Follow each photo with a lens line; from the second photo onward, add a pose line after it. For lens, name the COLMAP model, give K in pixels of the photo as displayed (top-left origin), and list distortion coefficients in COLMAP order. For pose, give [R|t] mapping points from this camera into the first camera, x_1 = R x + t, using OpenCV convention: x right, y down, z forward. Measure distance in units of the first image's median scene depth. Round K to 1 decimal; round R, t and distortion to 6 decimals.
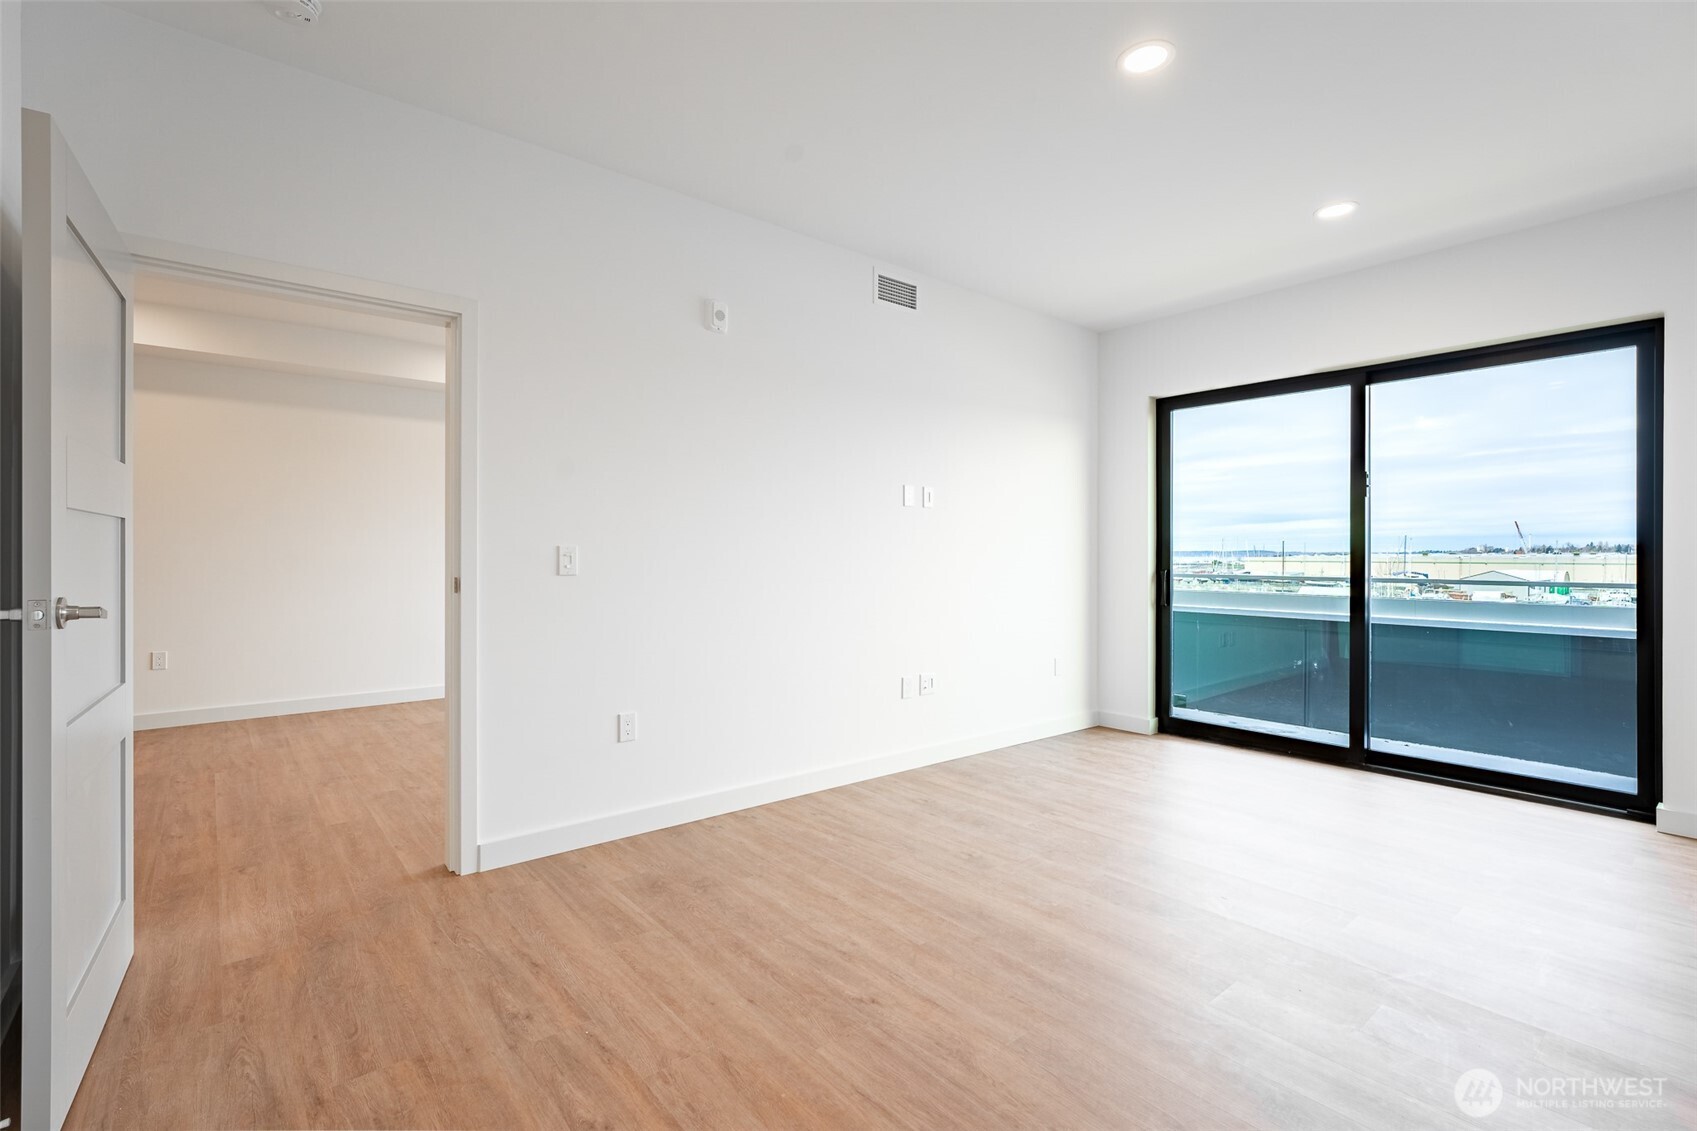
lens RADIAL K [[774.3, 0, 850.2], [0, 774.3, 552.4], [0, 0, 1]] dist [-0.007936, 0.001185]
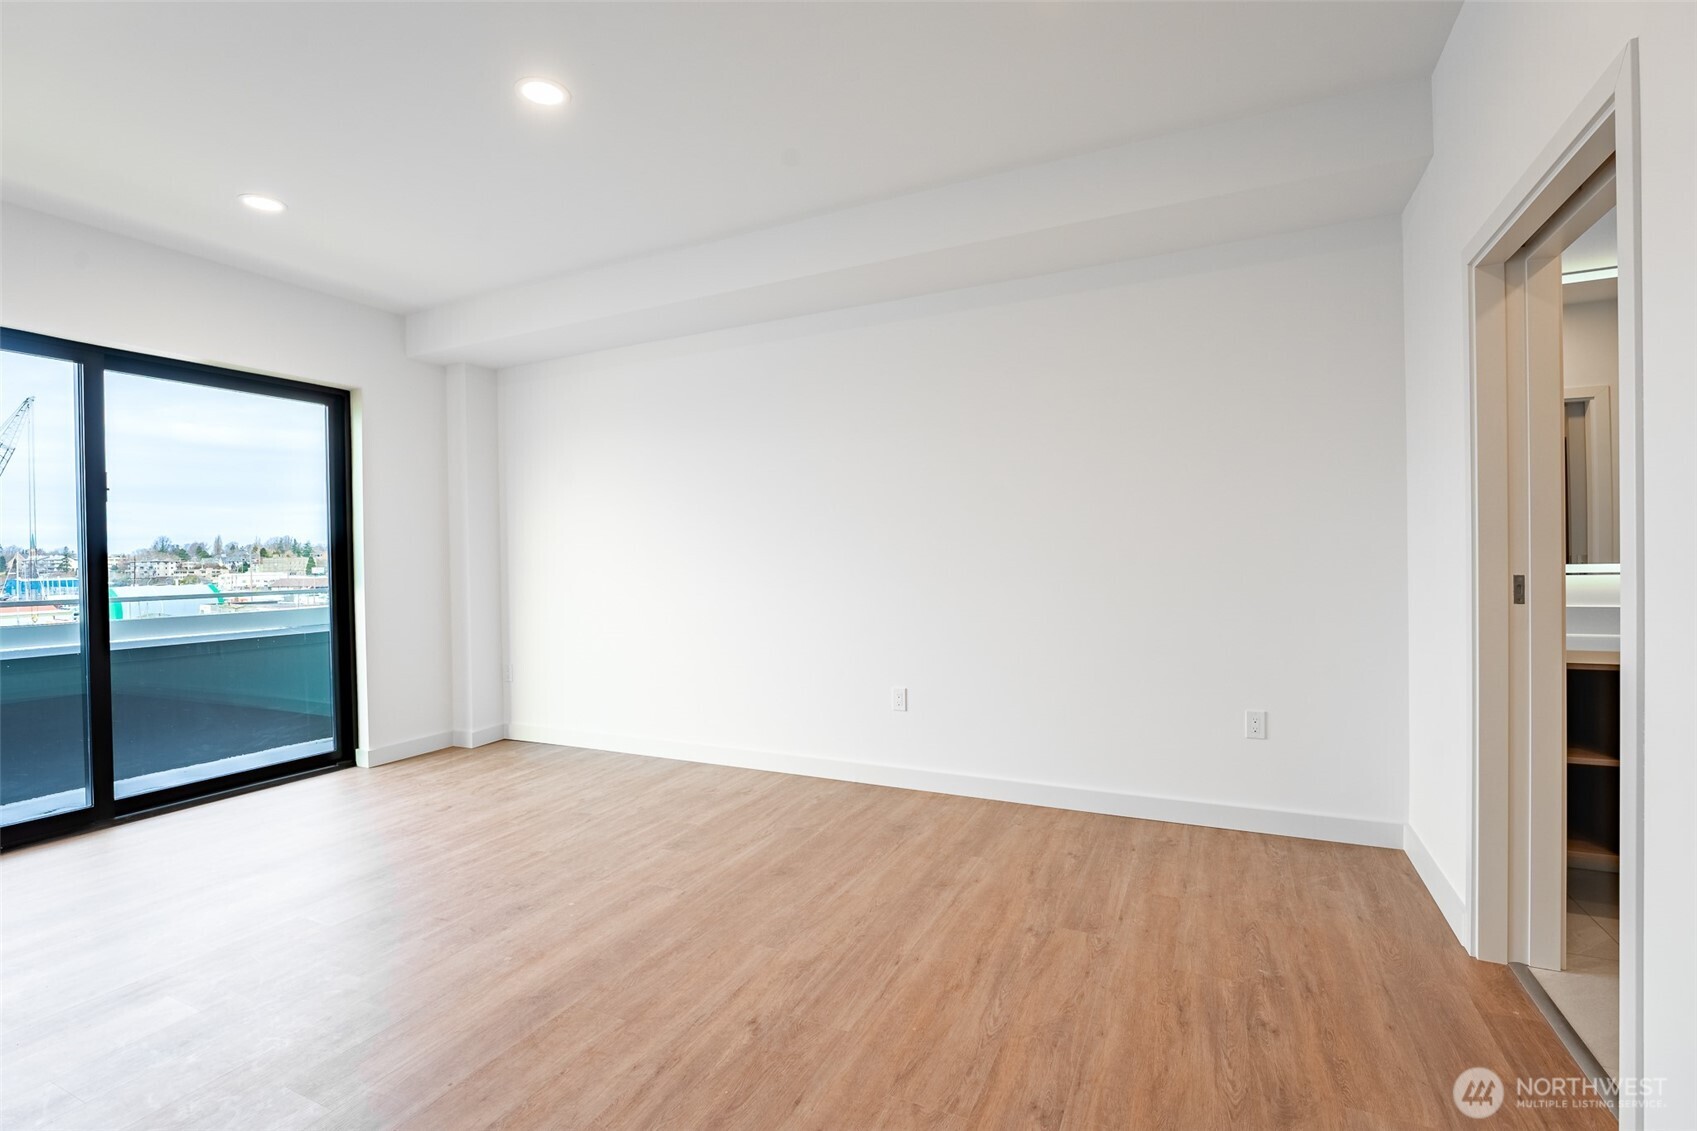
lens RADIAL K [[774.3, 0, 844.6], [0, 774.3, 566.9], [0, 0, 1]] dist [-0.007936, 0.001185]
pose [[-0.413247, -0.005870, 0.910600, -0.667885], [0.011366, 0.999868, 0.011604, -0.002127], [-0.910548, 0.015145, -0.413126, 0.954833]]
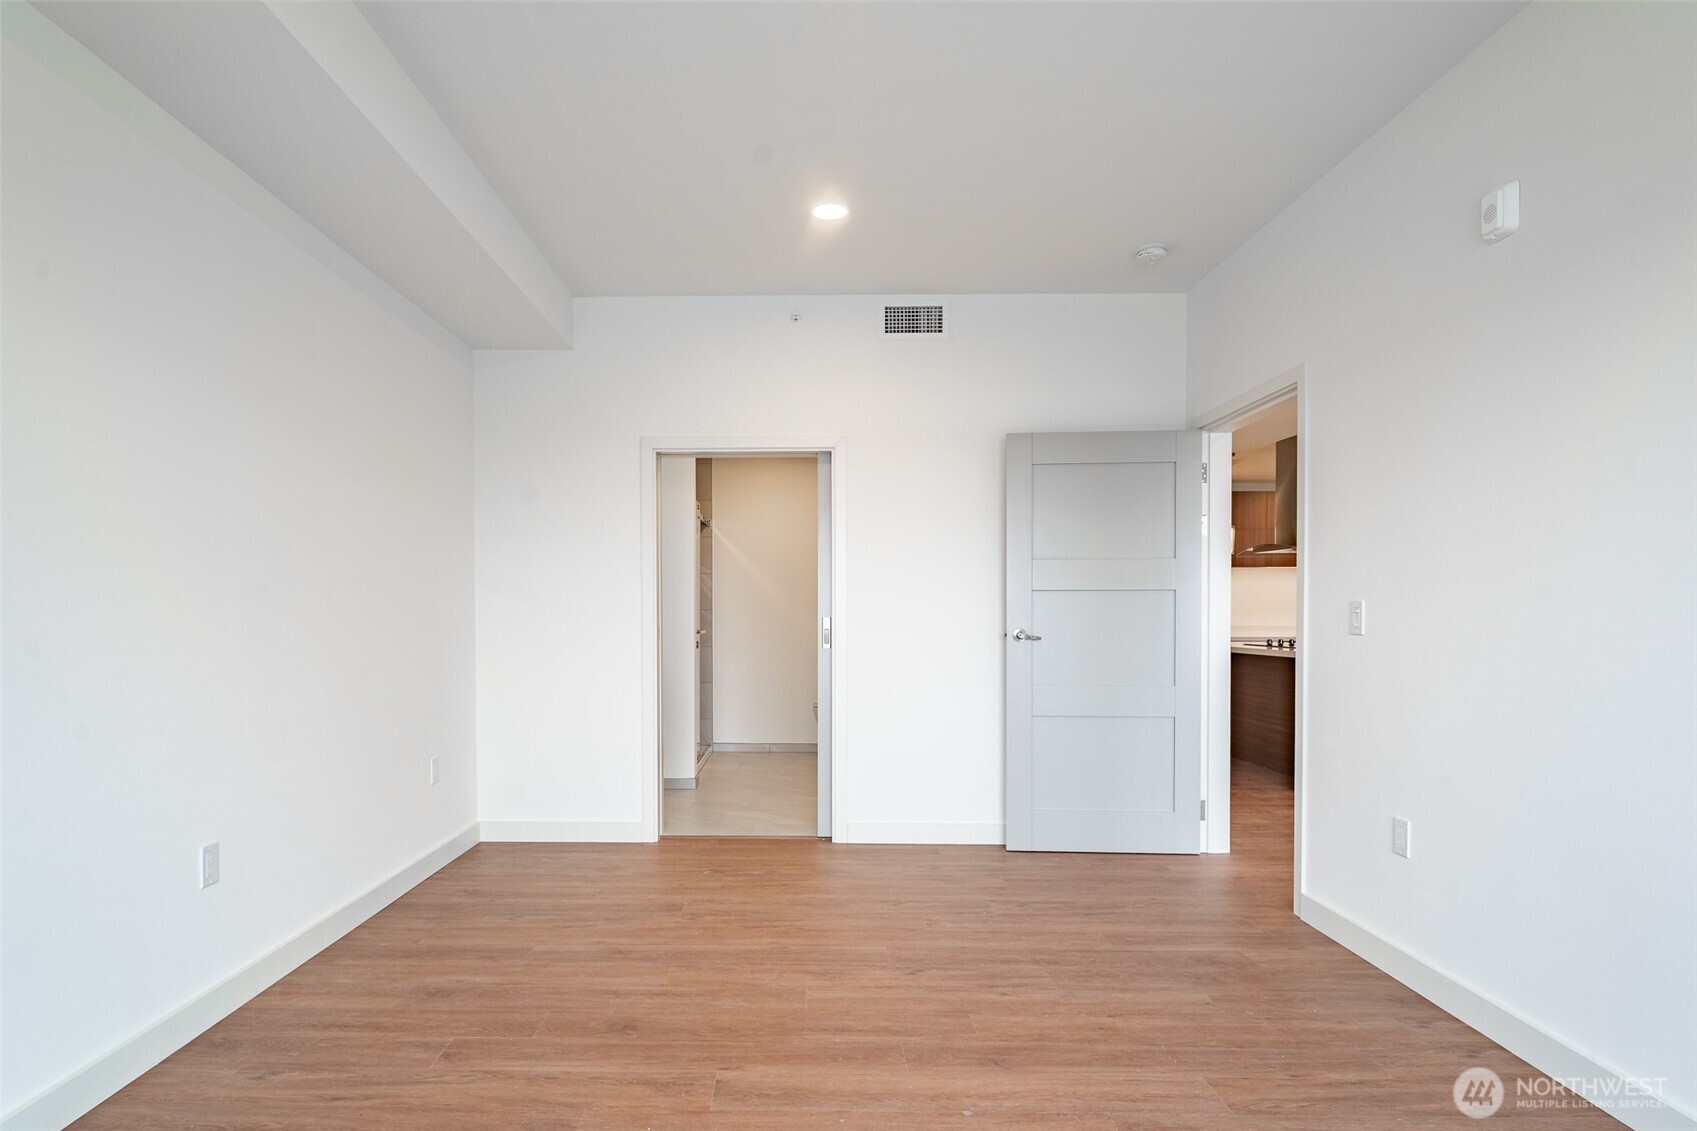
lens RADIAL K [[934.4, 0, 784.4], [0, 934.4, 627.4], [0, 0, 1]] dist [-0.007443, 0.001395]
pose [[-0.660508, 0.010921, -0.750740, 0.946541], [0.003280, 0.999927, 0.011660, 0.007593], [0.750812, 0.005238, -0.660495, 1.354799]]
